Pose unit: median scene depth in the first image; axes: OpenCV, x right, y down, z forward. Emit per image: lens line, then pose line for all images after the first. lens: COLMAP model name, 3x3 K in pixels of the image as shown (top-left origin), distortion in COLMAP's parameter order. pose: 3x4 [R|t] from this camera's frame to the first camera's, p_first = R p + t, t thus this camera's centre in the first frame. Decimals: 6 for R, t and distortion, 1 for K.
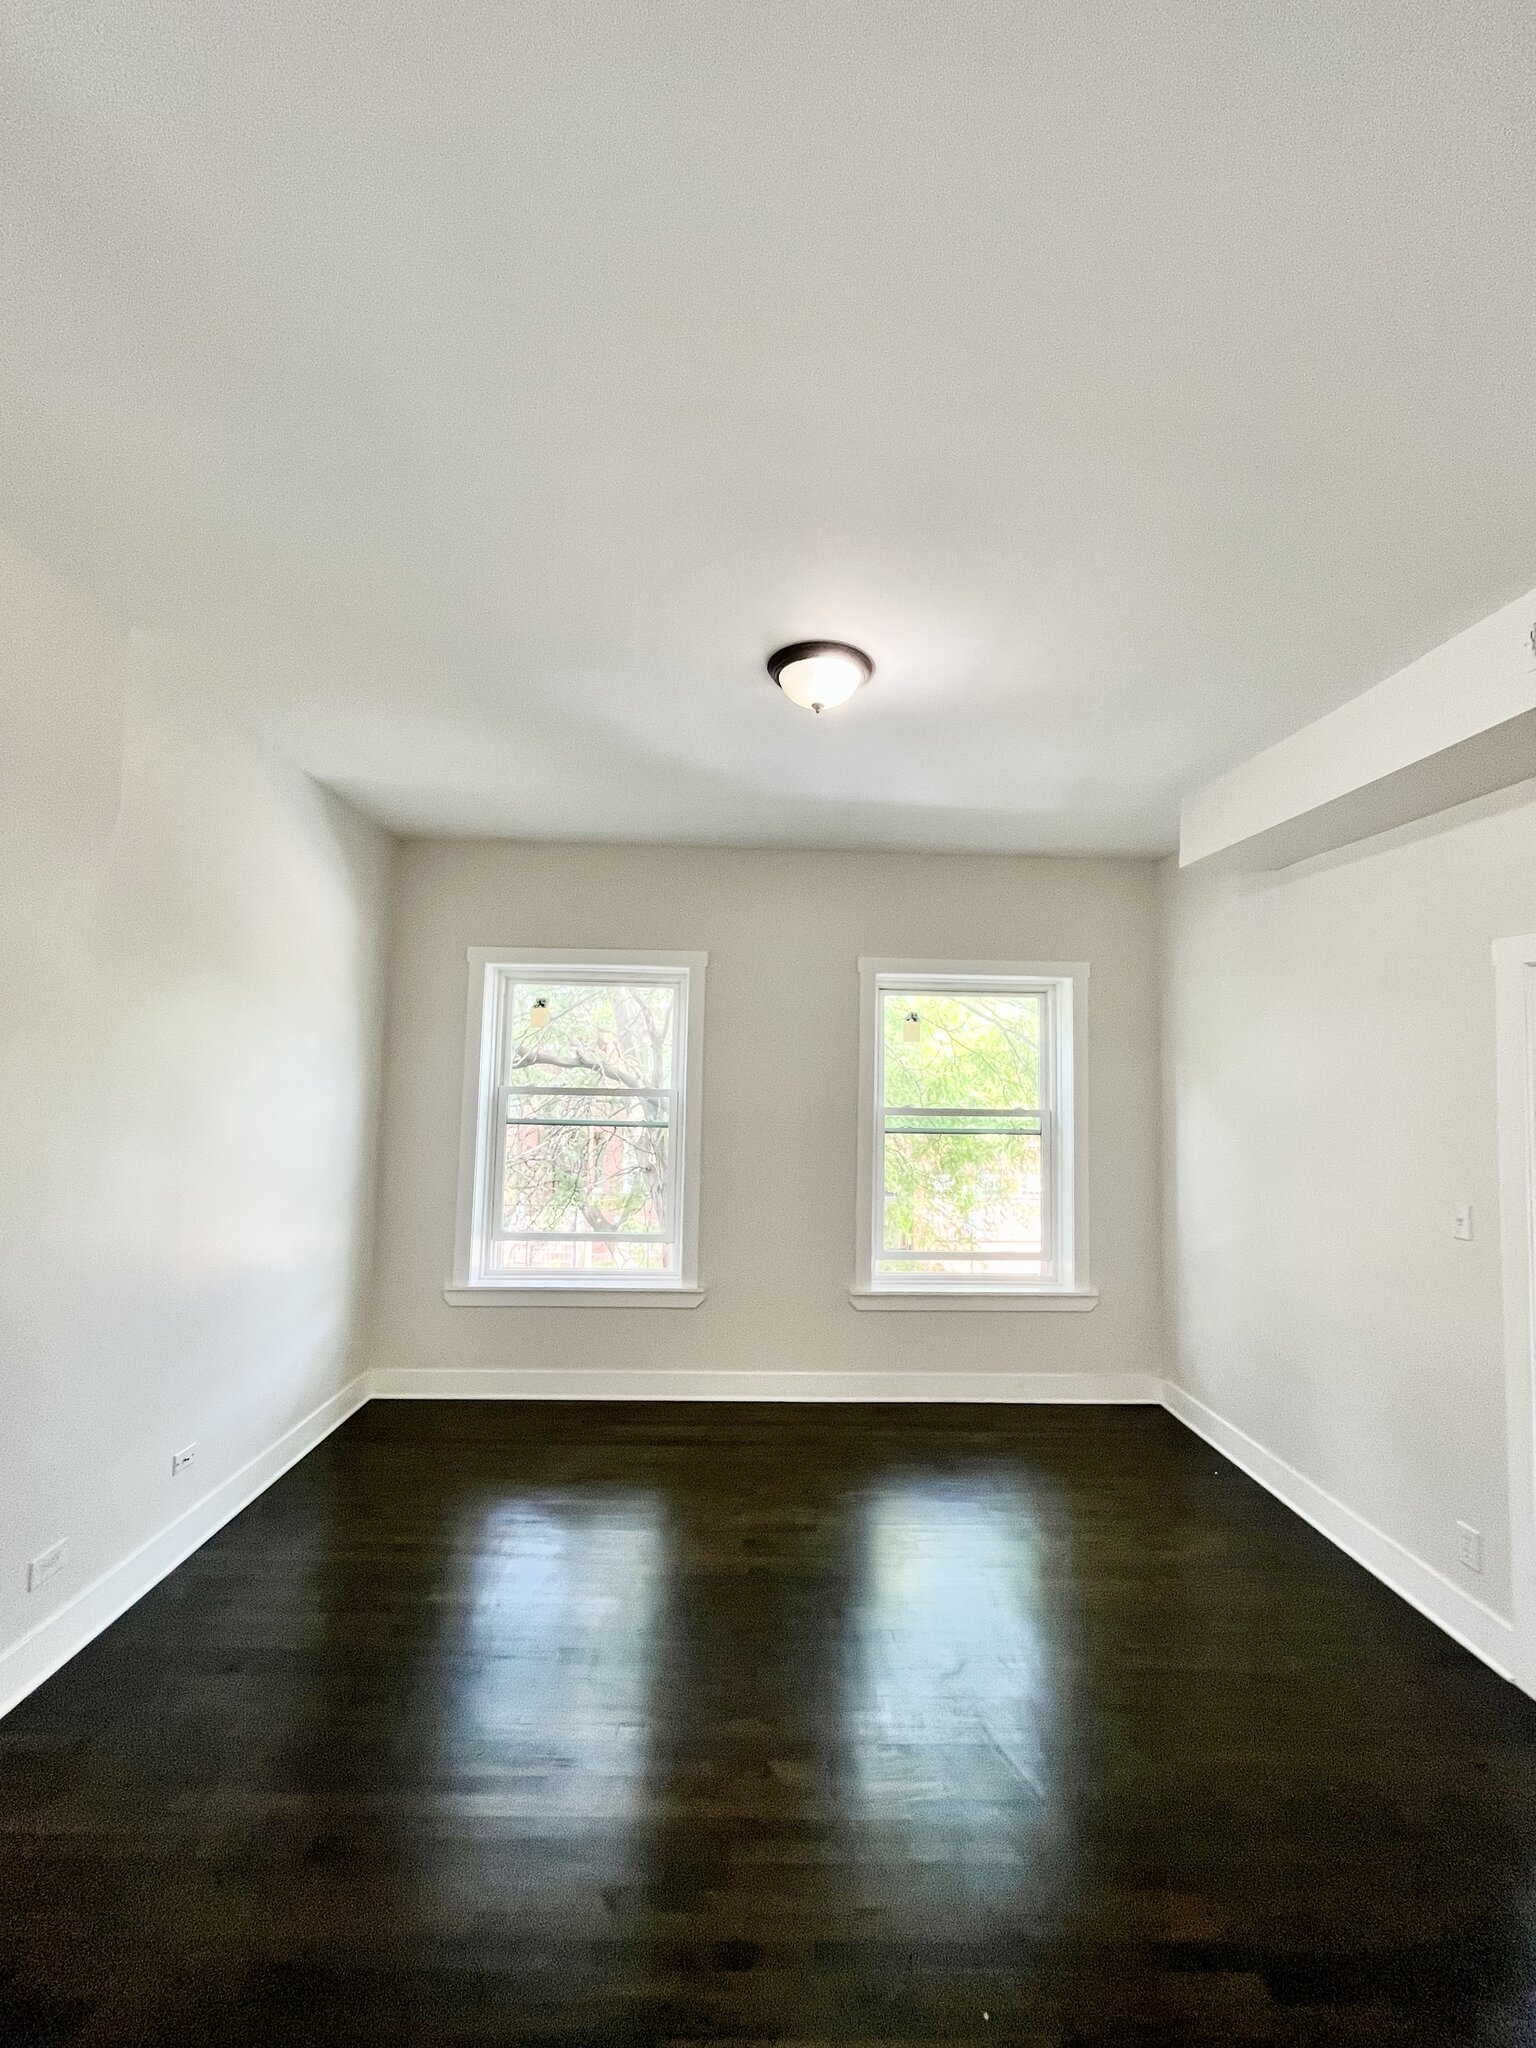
lens RADIAL K [[836.7, 0, 771.5], [0, 836.7, 1022.6], [0, 0, 1]] dist [-0.001775, 0.000107]
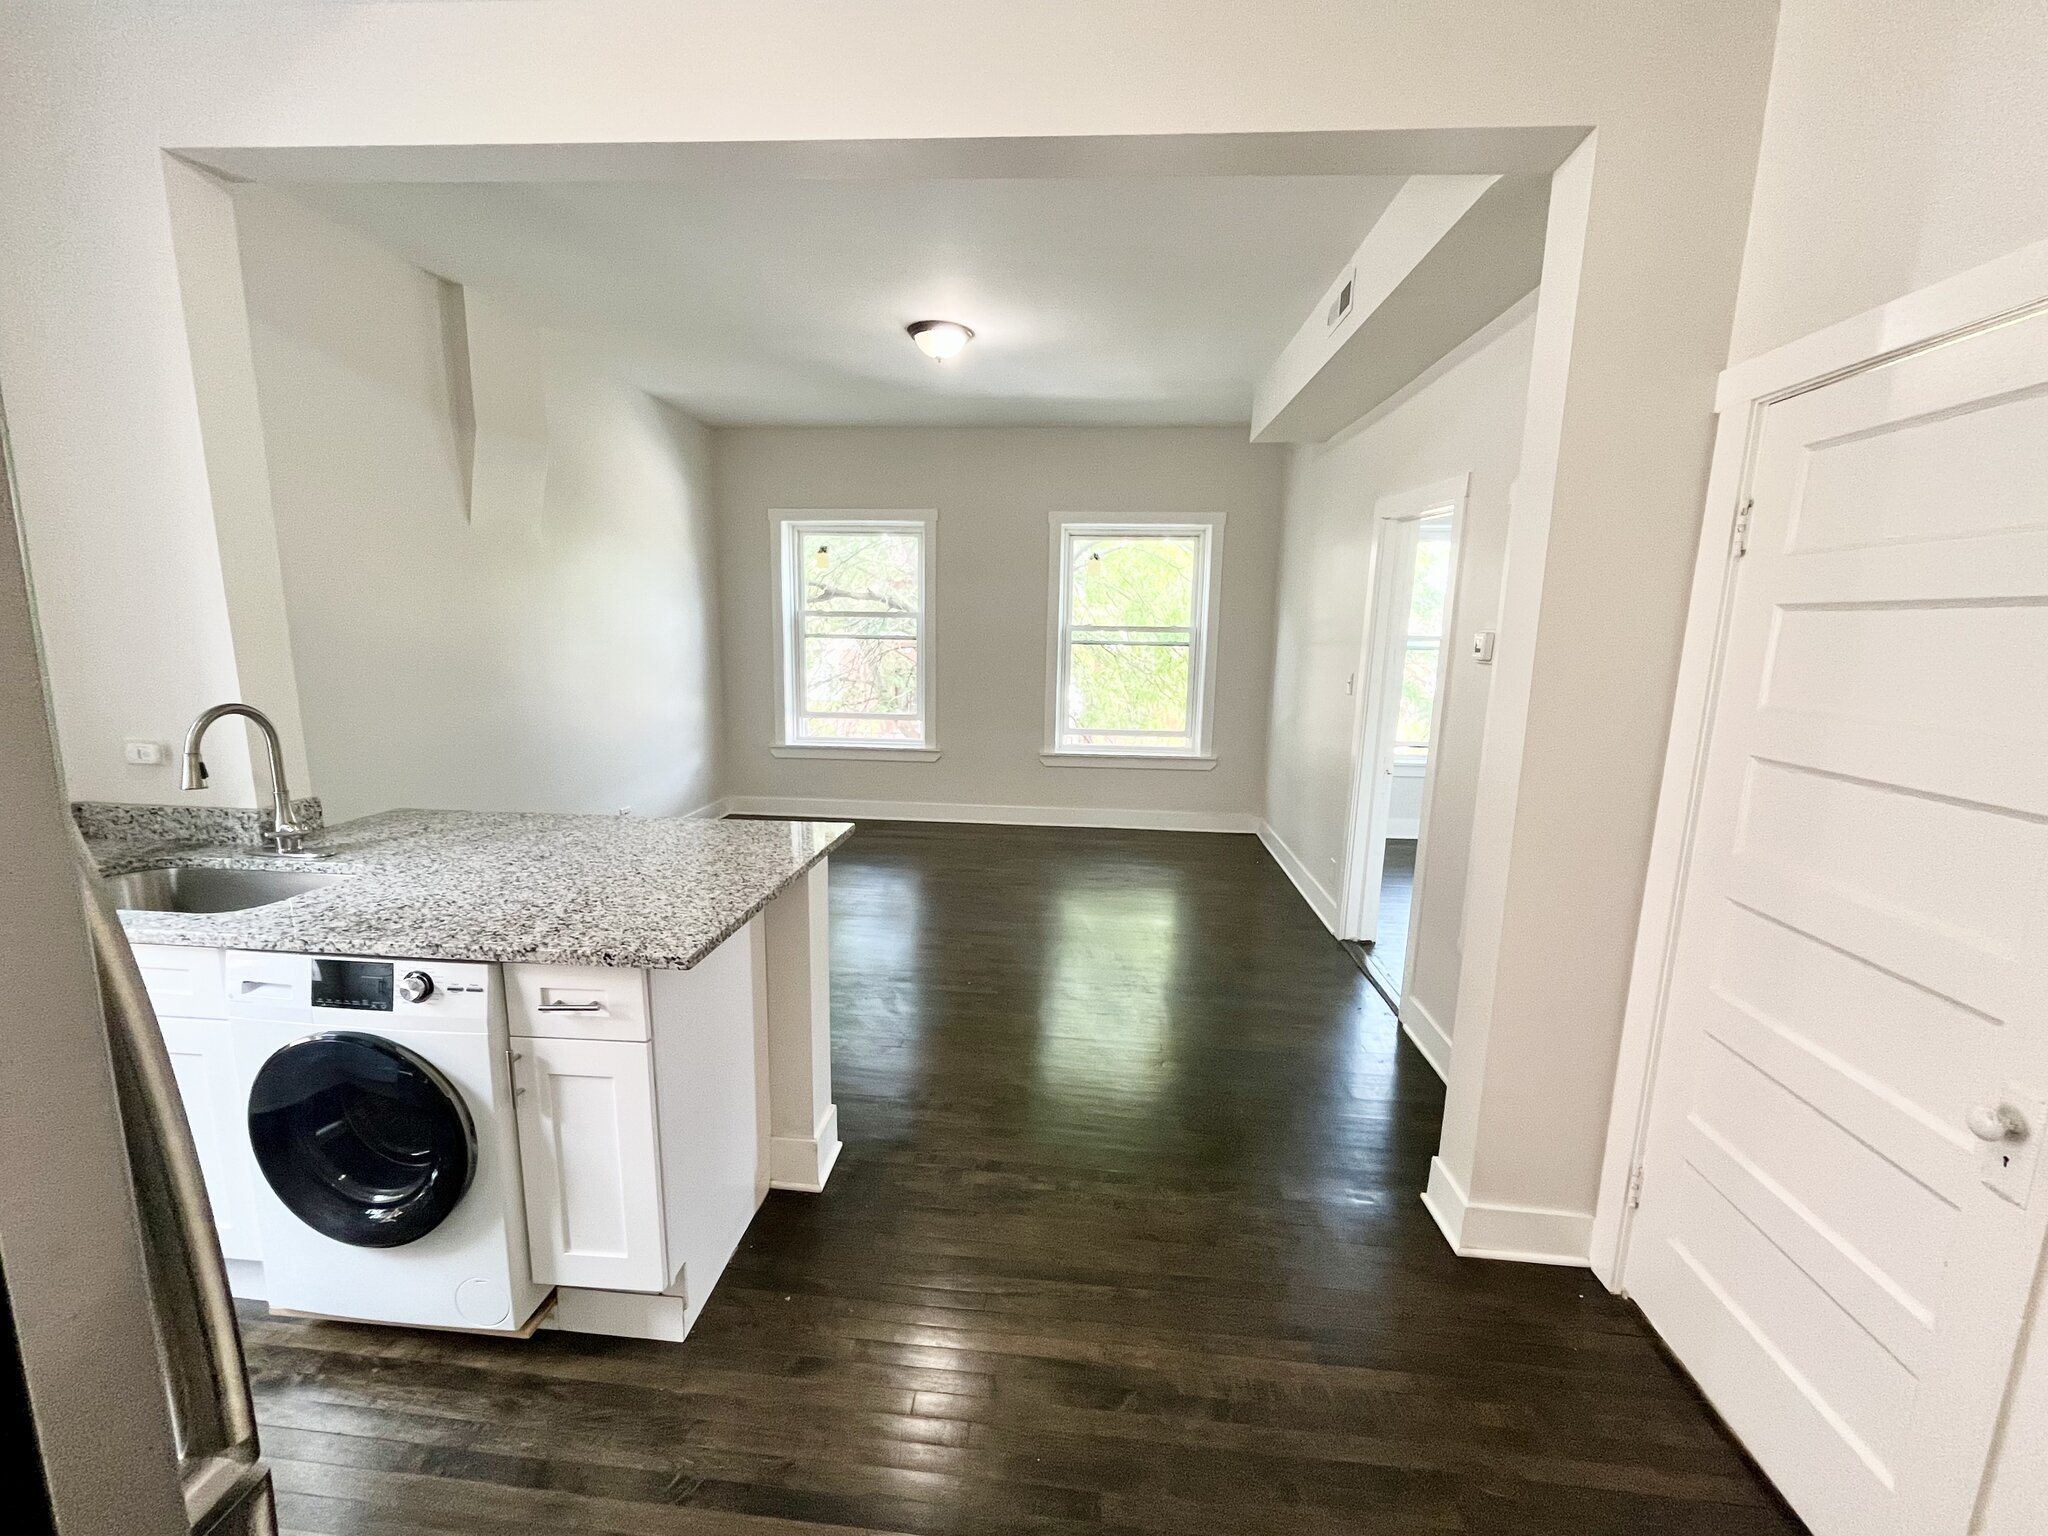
lens RADIAL K [[836.7, 0, 1024.0], [0, 836.7, 768.0], [0, 0, 1]] dist [-0.001775, 0.000107]
pose [[0.992848, 0.018635, -0.117924, 0.232165], [0.009861, 0.971568, 0.236555, 0.003902], [0.118979, -0.236026, 0.964435, -0.395005]]
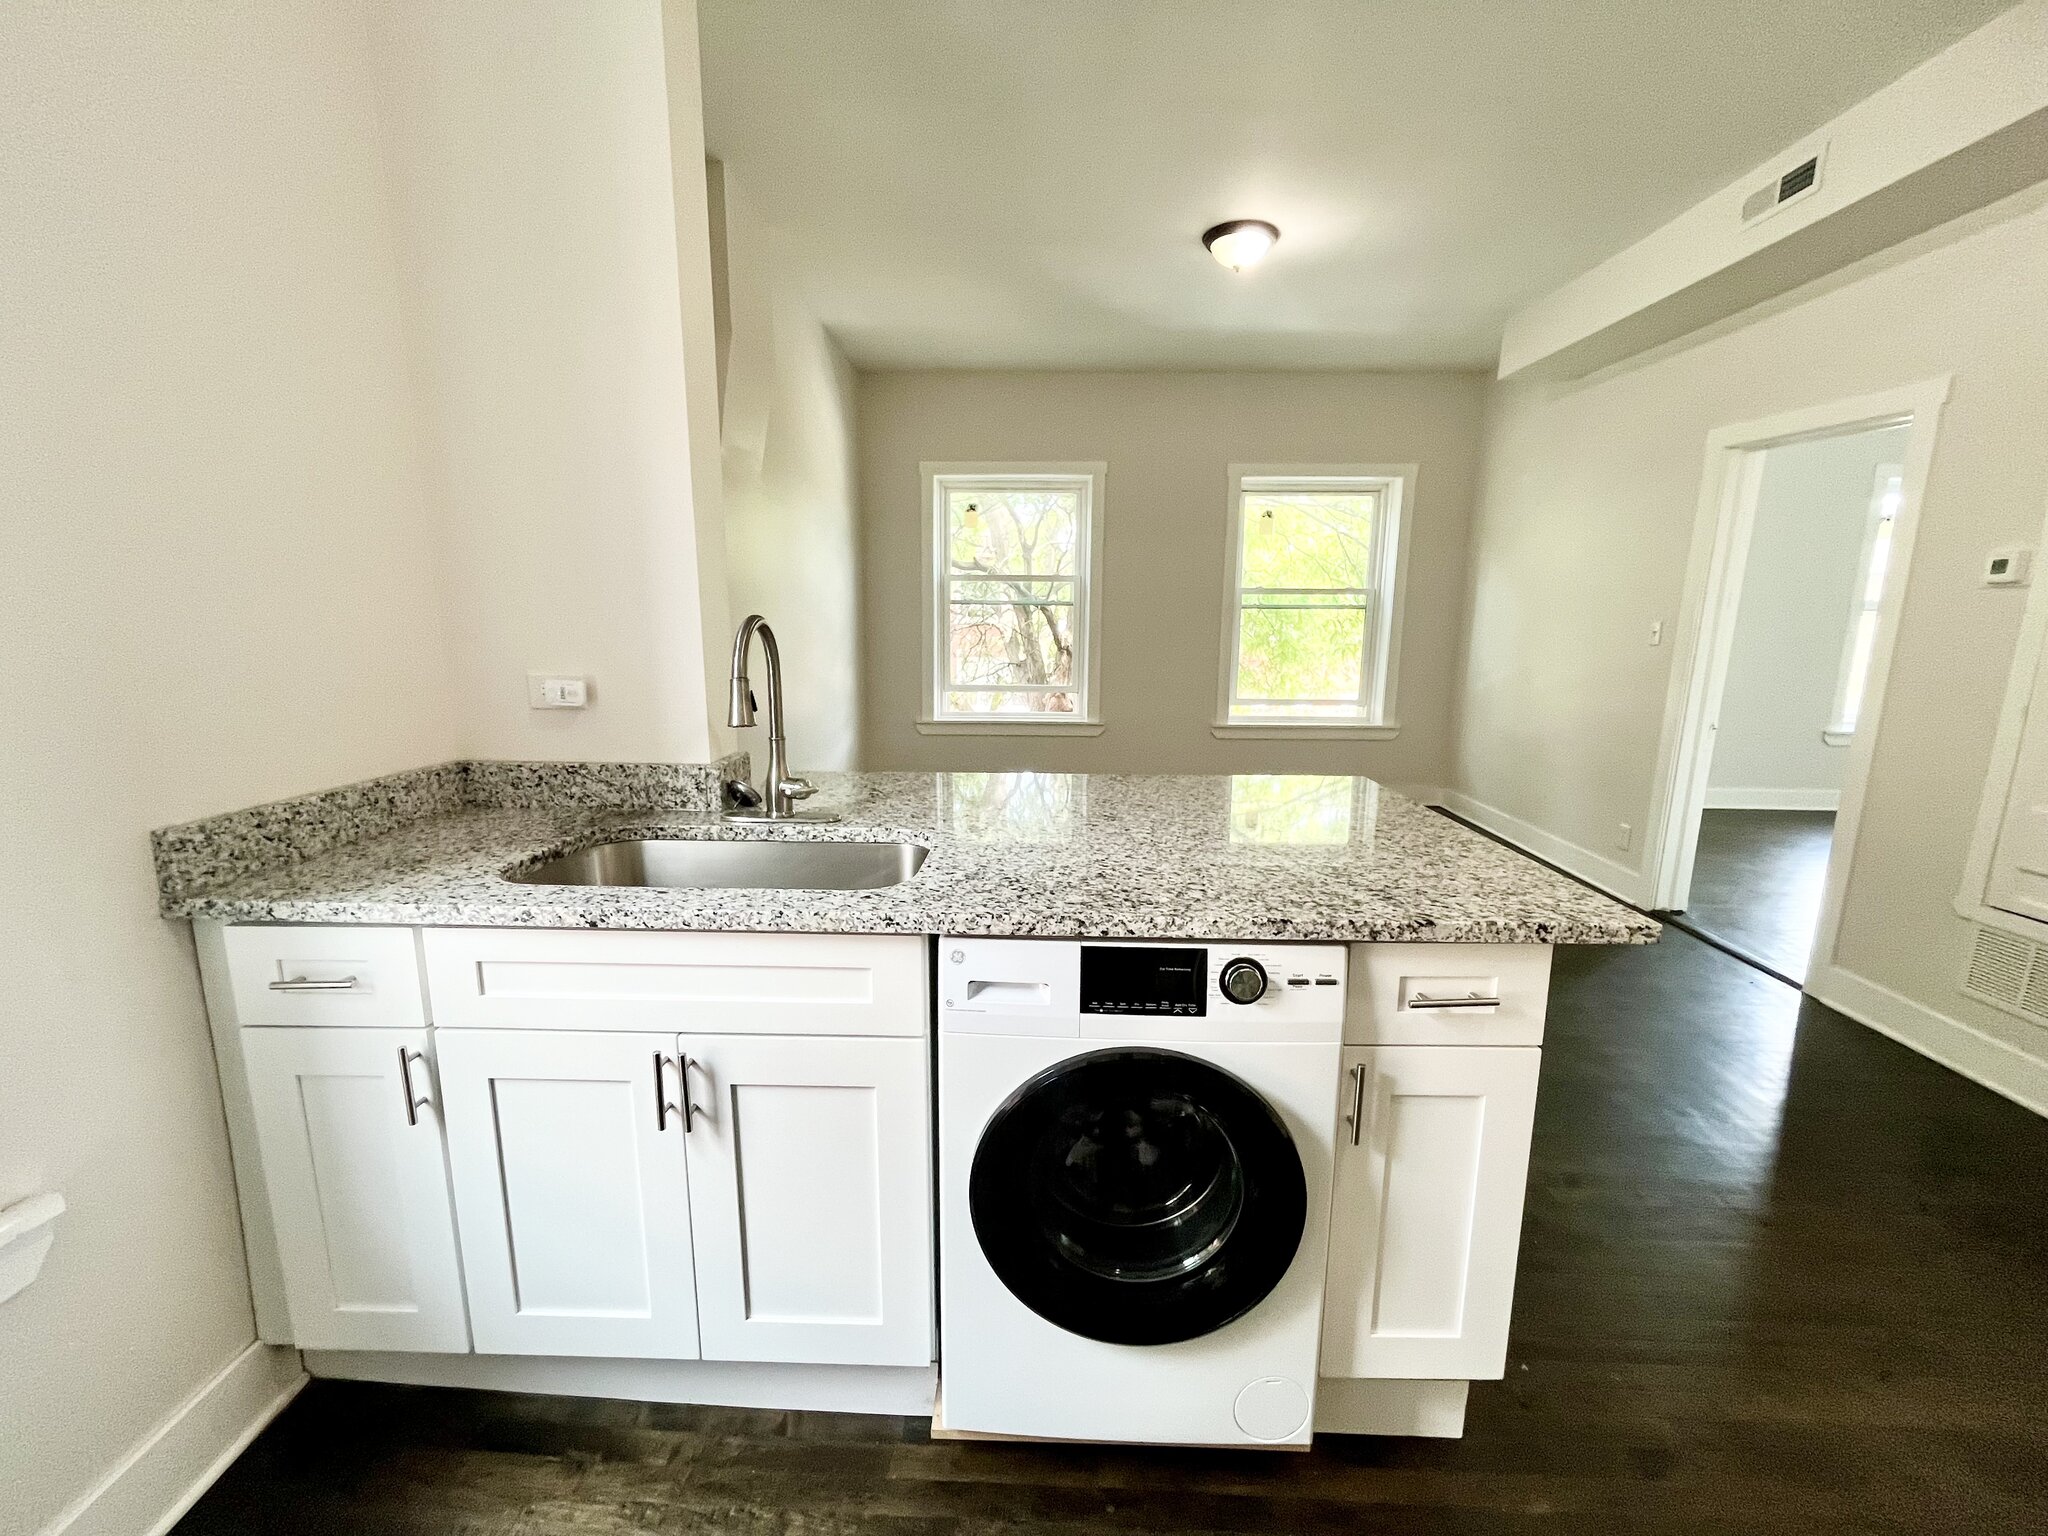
lens RADIAL K [[836.7, 0, 1024.0], [0, 836.7, 768.0], [0, 0, 1]] dist [-0.001775, 0.000107]
pose [[0.997698, 0.001117, -0.067802, -0.114981], [0.015624, 0.969177, 0.245868, 0.050887], [0.065987, -0.246362, 0.966929, -0.336965]]
